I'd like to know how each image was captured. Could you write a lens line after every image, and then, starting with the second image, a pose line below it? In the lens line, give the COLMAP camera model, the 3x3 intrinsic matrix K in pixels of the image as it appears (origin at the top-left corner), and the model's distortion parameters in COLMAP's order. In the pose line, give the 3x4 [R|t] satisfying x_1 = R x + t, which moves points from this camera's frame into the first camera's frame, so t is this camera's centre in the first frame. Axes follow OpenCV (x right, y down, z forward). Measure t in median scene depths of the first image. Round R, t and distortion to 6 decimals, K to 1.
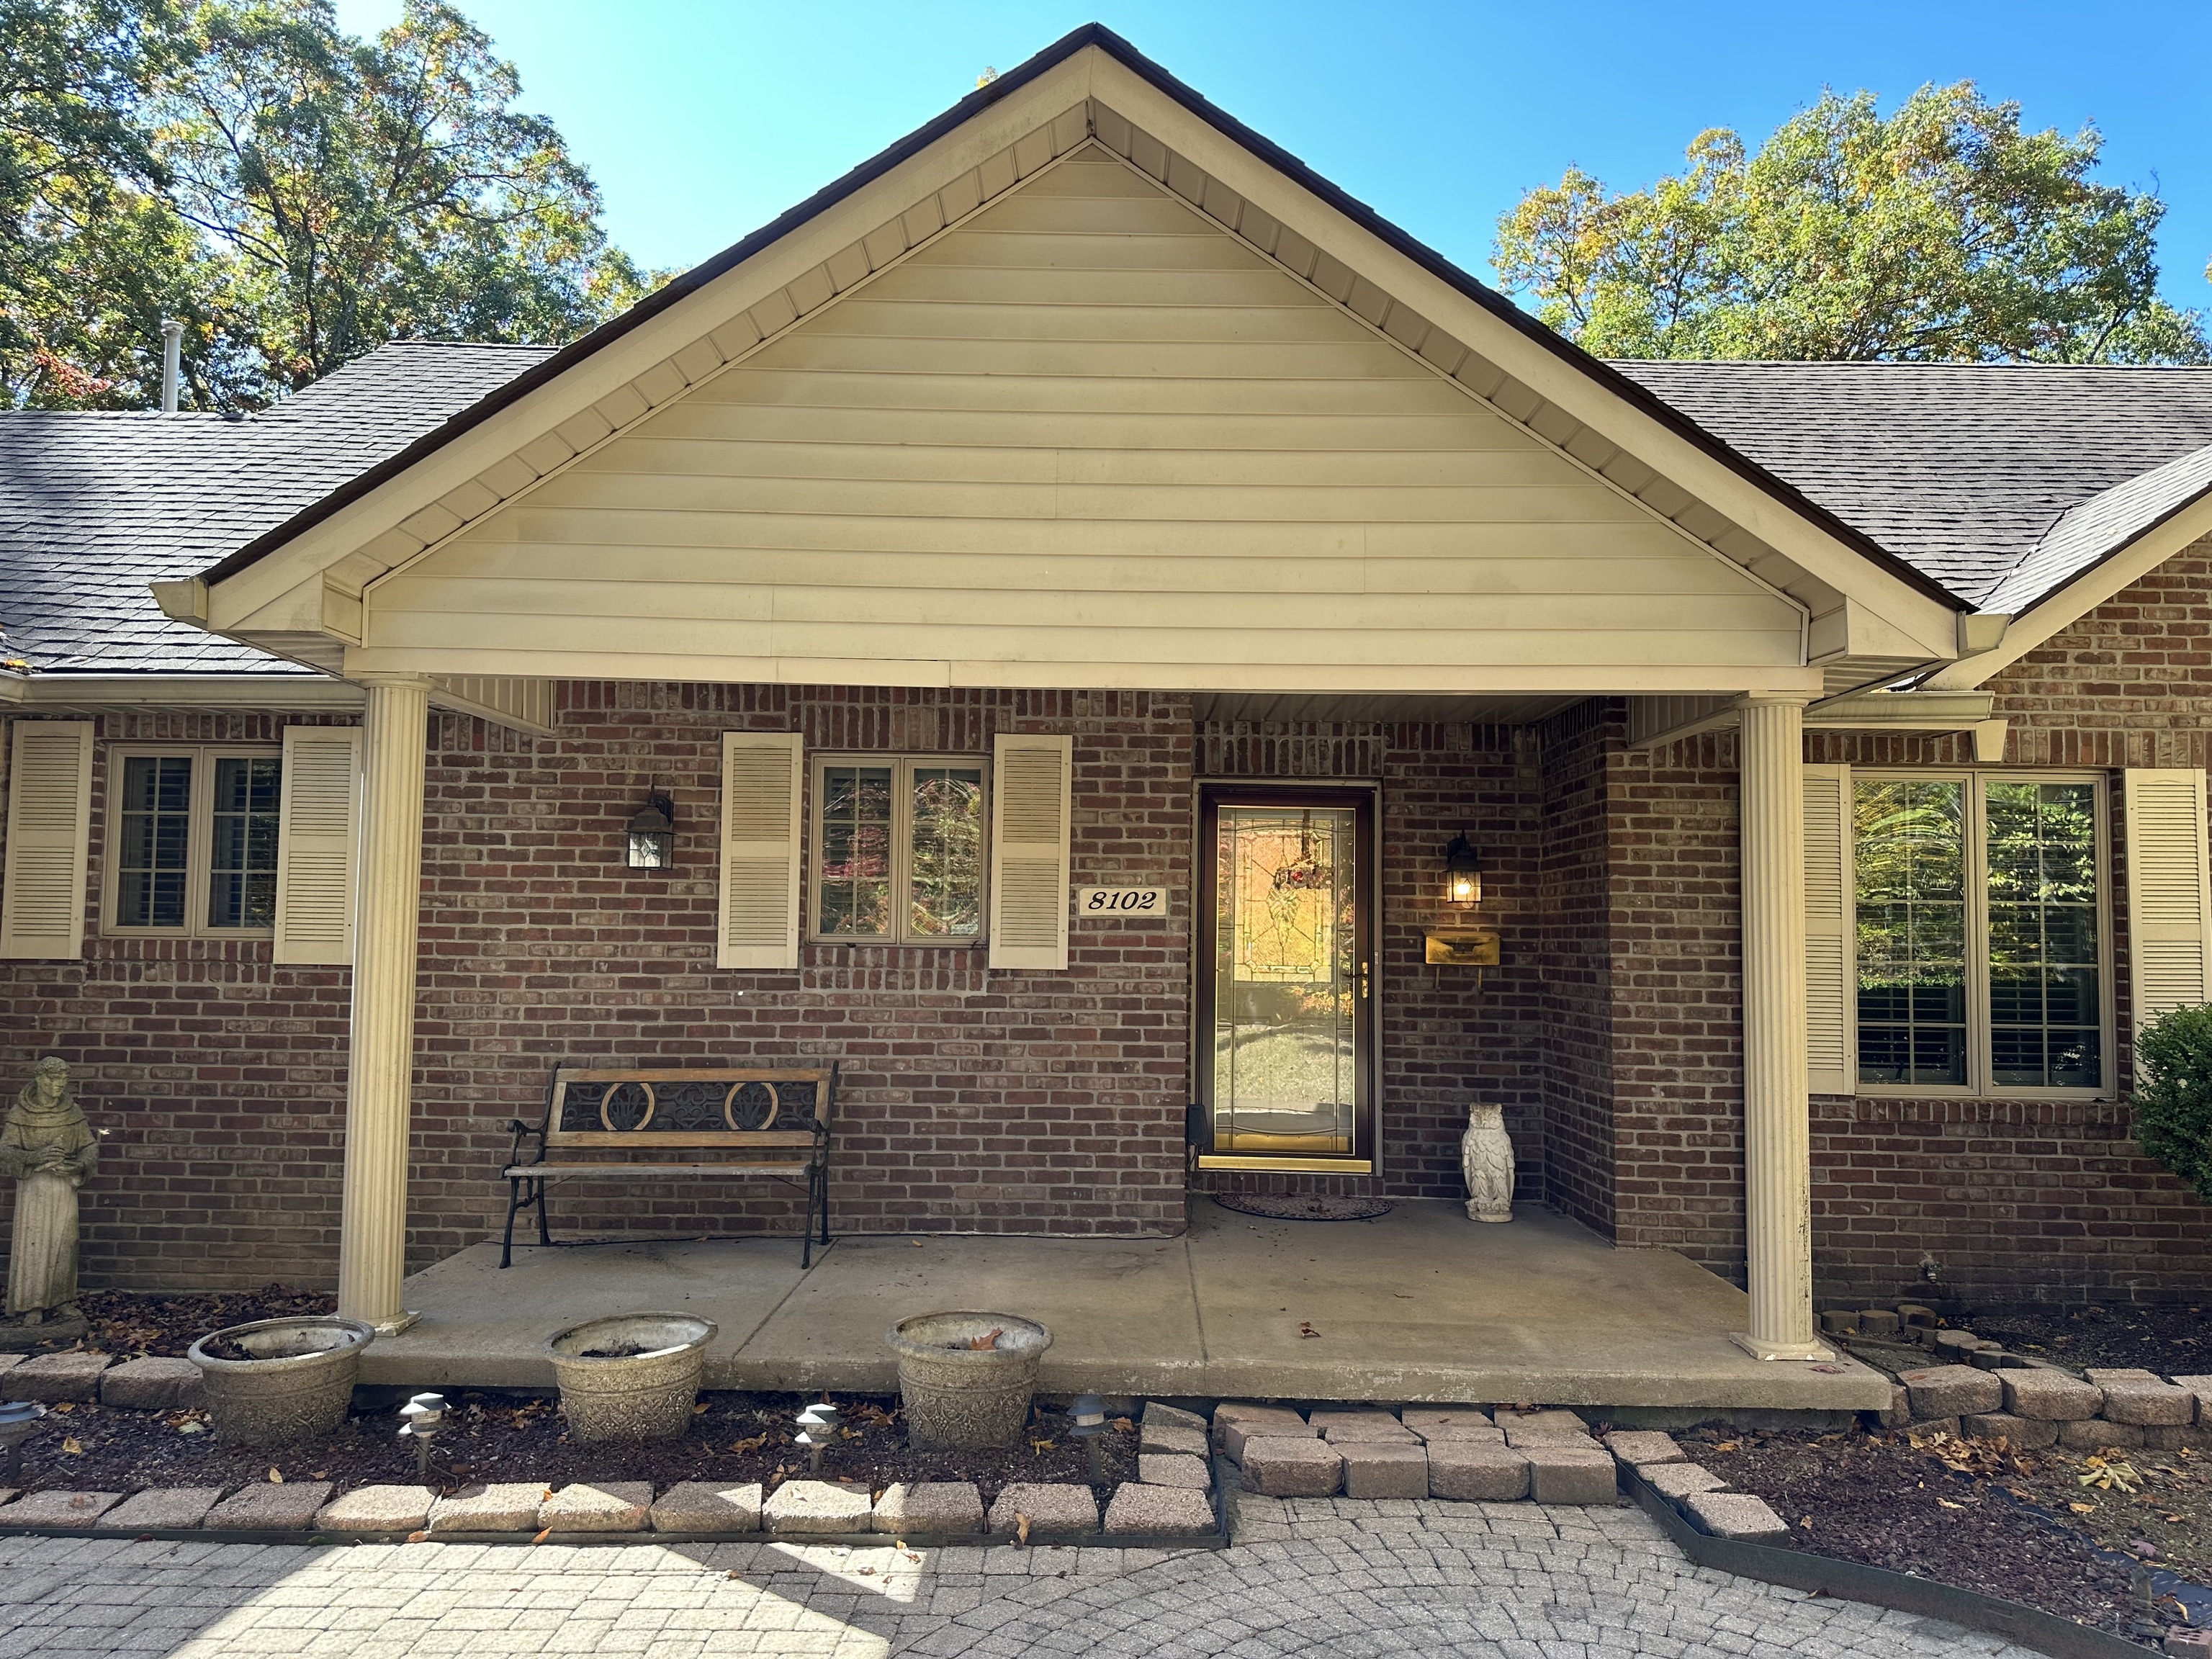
lens RADIAL K [[1551.2, 0, 1100.1], [0, 1551.2, 839.6], [0, 0, 1]] dist [0.109449, -0.168611]
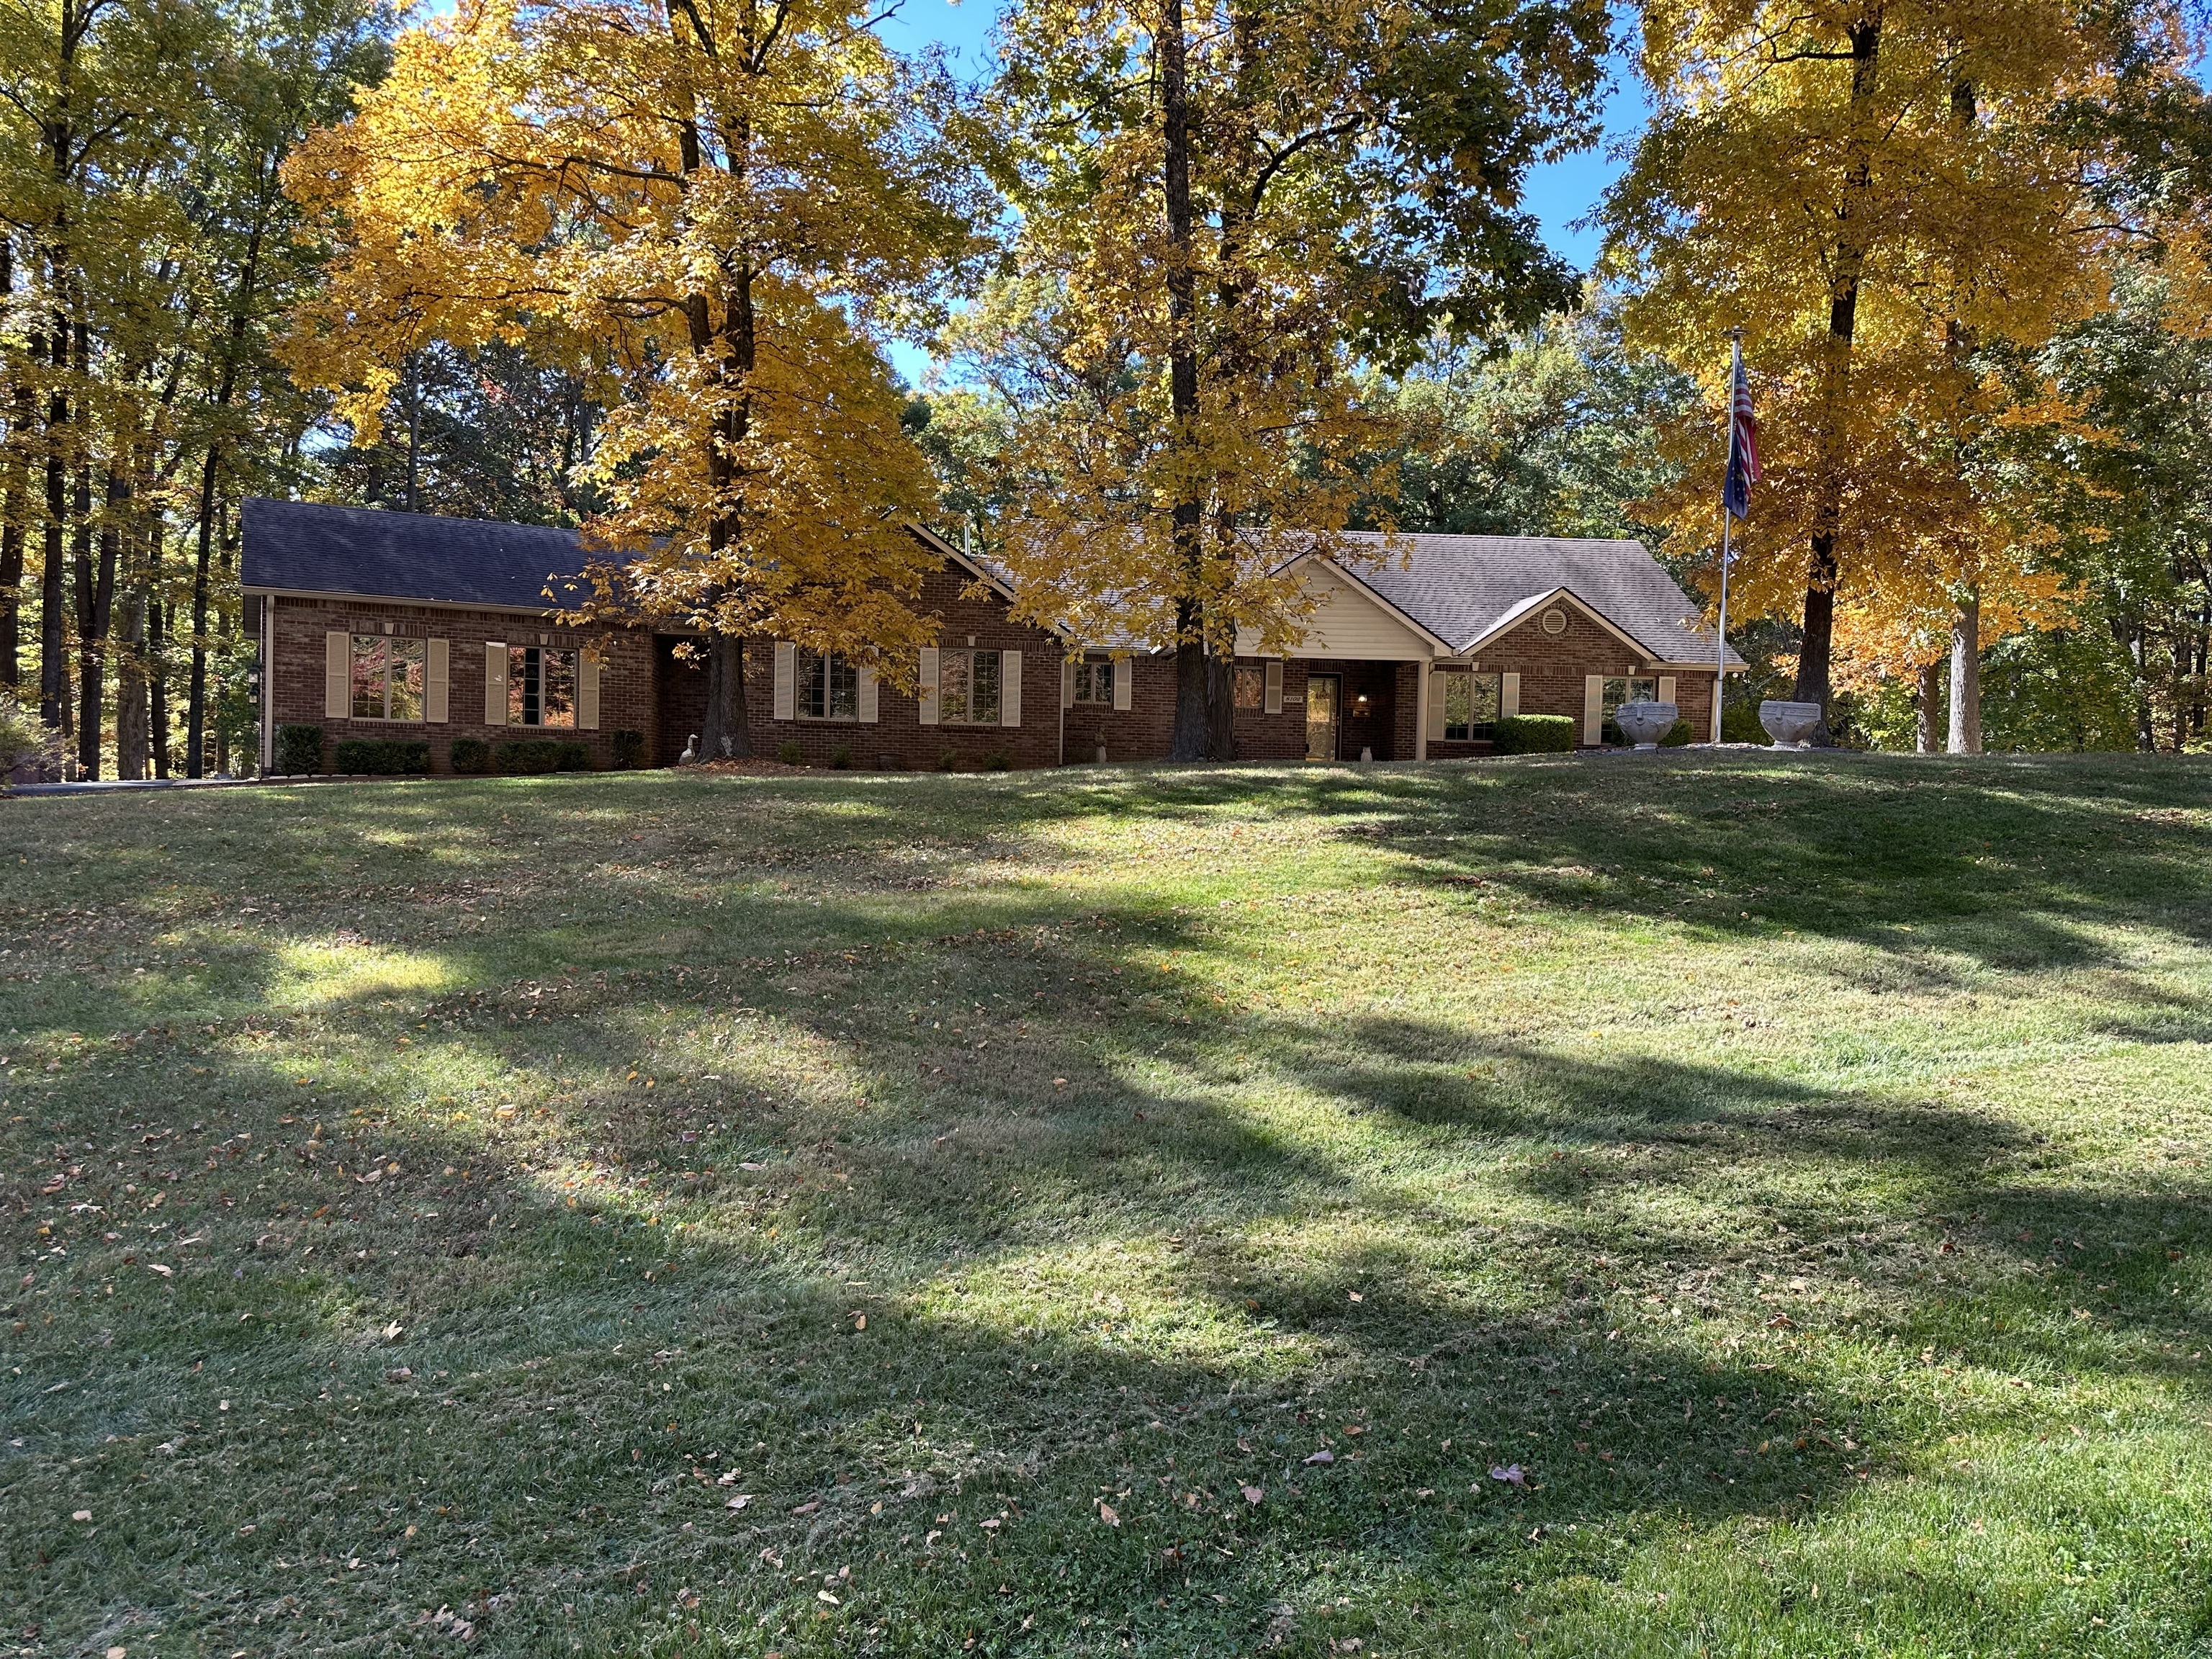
lens RADIAL K [[1551.2, 0, 1100.1], [0, 1551.2, 839.6], [0, 0, 1]] dist [0.109449, -0.168611]
pose [[0.992021, 0.007195, 0.125869, -1.027675], [-0.018595, 0.995801, 0.089632, 0.044845], [-0.124695, -0.091258, 0.987989, -3.218591]]
